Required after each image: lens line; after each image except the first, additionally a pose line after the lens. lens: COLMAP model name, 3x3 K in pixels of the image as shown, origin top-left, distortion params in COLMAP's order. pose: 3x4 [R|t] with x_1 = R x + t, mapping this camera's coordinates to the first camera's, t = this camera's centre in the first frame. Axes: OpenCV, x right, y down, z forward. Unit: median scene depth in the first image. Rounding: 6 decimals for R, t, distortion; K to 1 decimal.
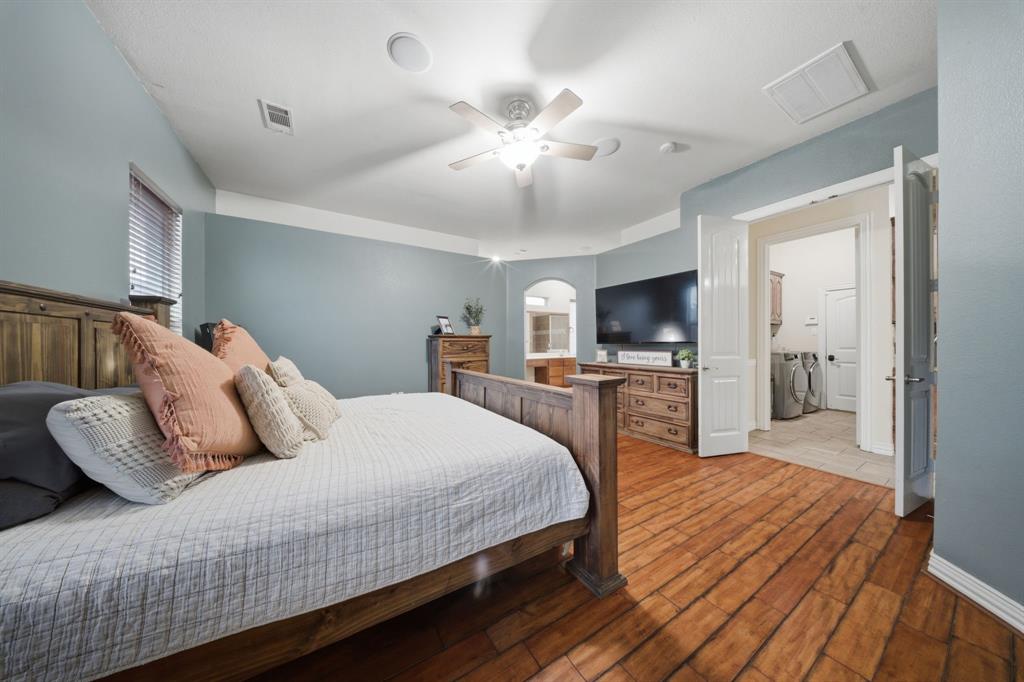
lens RADIAL K [[308.9, 0, 507.6], [0, 308.9, 345.6], [0, 0, 1]] dist [-0.000463, -0.000085]
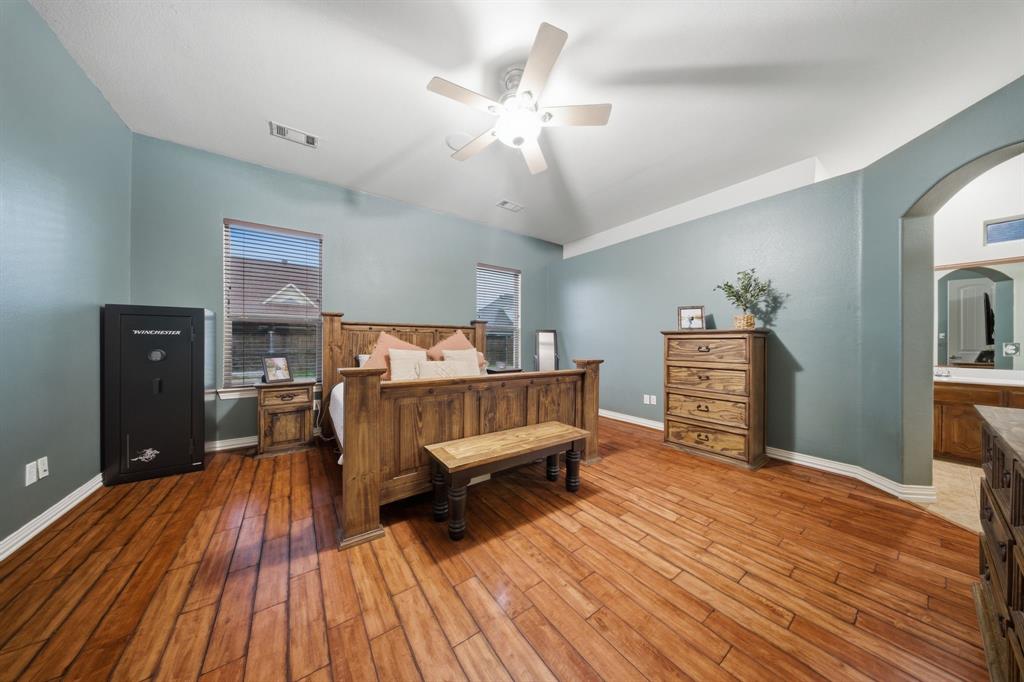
lens RADIAL K [[308.9, 0, 507.6], [0, 308.9, 345.6], [0, 0, 1]] dist [-0.000463, -0.000085]
pose [[0.056528, 0.003365, -0.998395, 1.471146], [-0.006477, 0.999975, 0.003003, 0.008995], [0.998380, 0.006297, 0.056548, 1.470871]]
